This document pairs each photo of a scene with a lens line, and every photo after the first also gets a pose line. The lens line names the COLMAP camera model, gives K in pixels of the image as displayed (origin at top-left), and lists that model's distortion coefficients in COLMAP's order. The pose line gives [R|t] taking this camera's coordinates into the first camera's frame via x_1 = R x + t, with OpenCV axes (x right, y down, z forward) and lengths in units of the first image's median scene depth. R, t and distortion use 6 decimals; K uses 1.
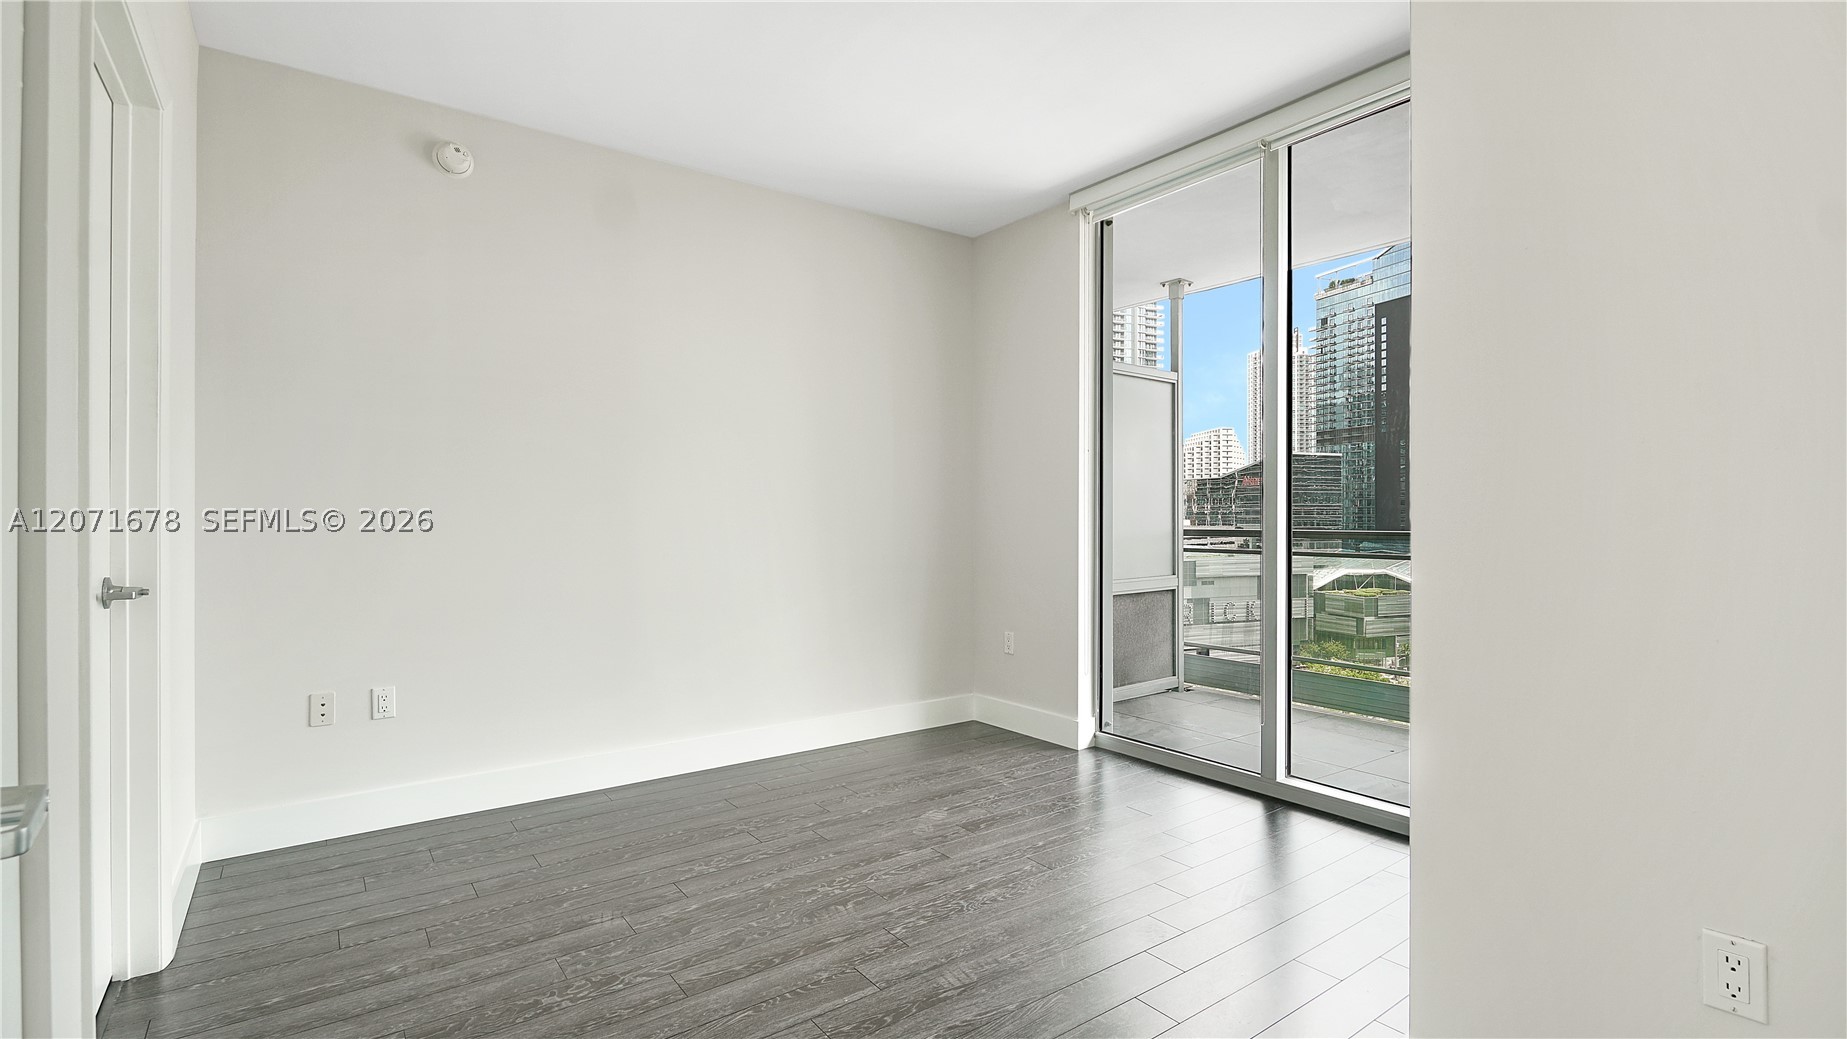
lens RADIAL K [[833.4, 0, 926.2], [0, 833.4, 515.0], [0, 0, 1]] dist [0.000048, 0.022319]
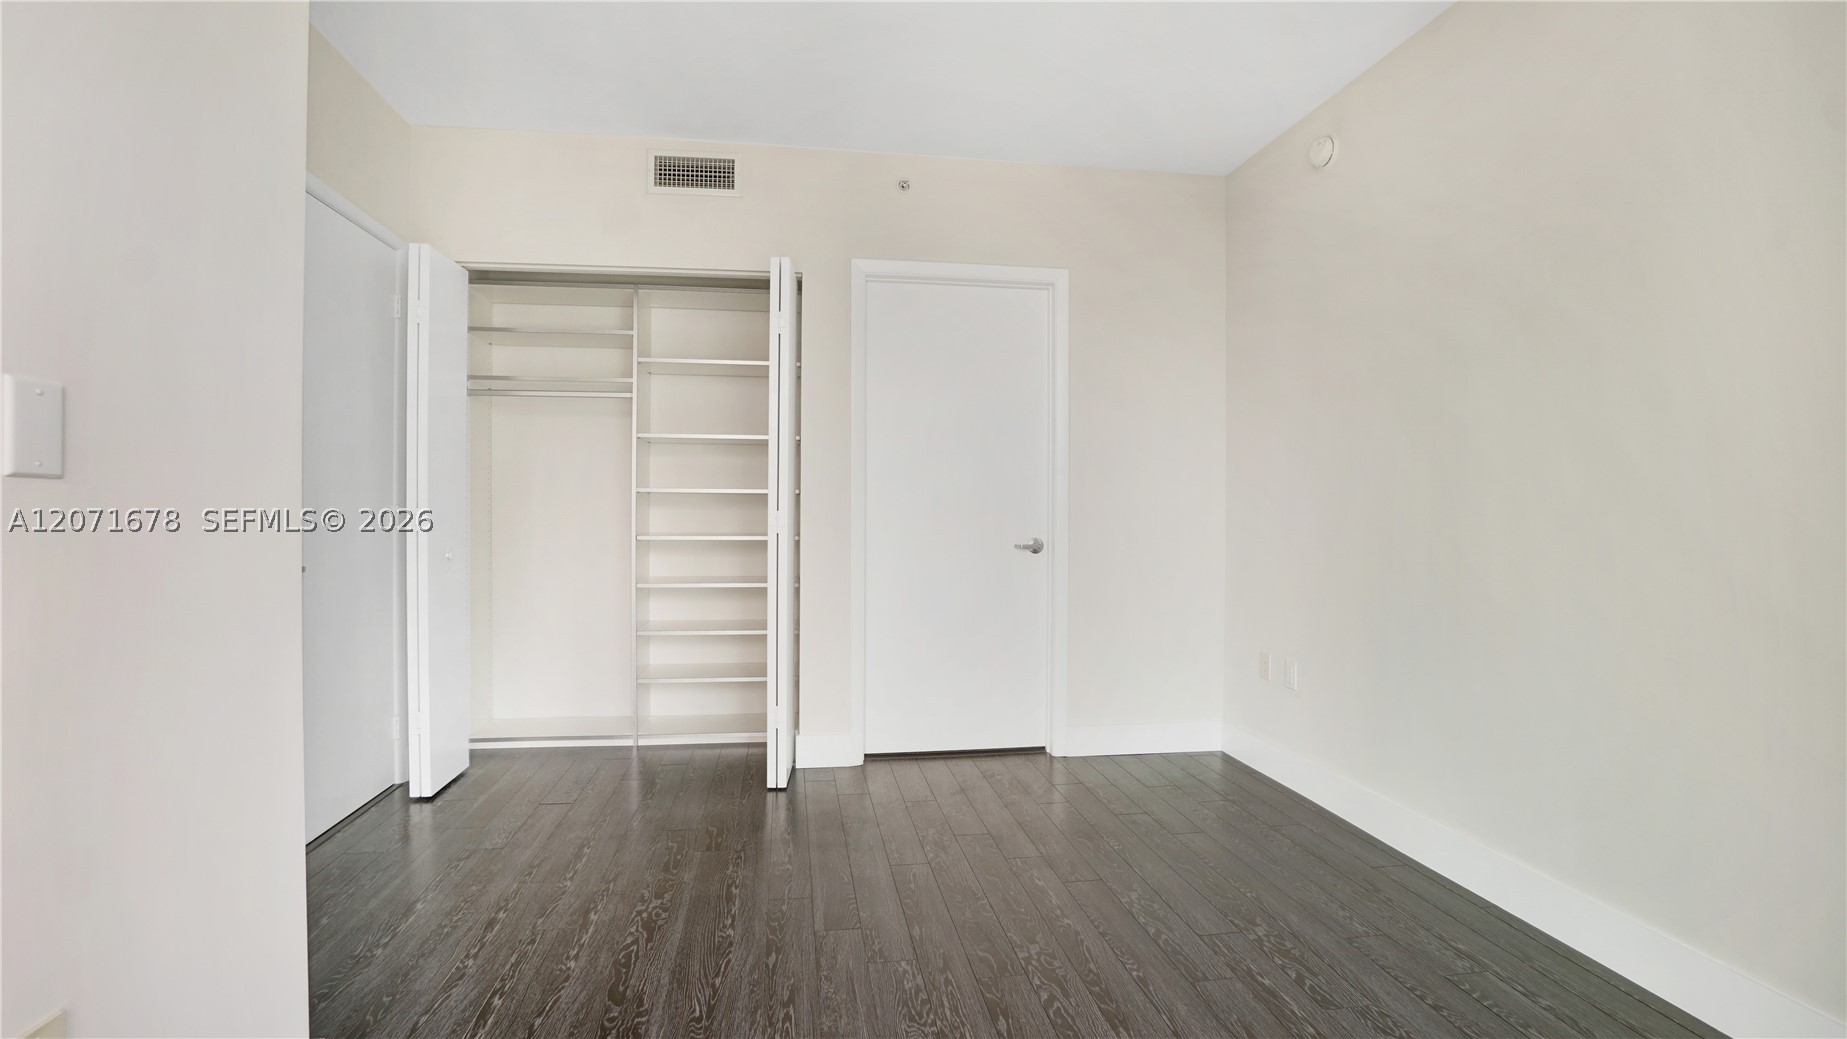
lens RADIAL K [[835.8, 0, 901.7], [0, 835.8, 505.0], [0, 0, 1]] dist [-0.062330, 0.023292]
pose [[-0.482591, -0.002531, -0.875842, 0.610308], [-0.000839, 0.999997, -0.002427, 0.002496], [0.875845, -0.000437, -0.482592, 1.169460]]
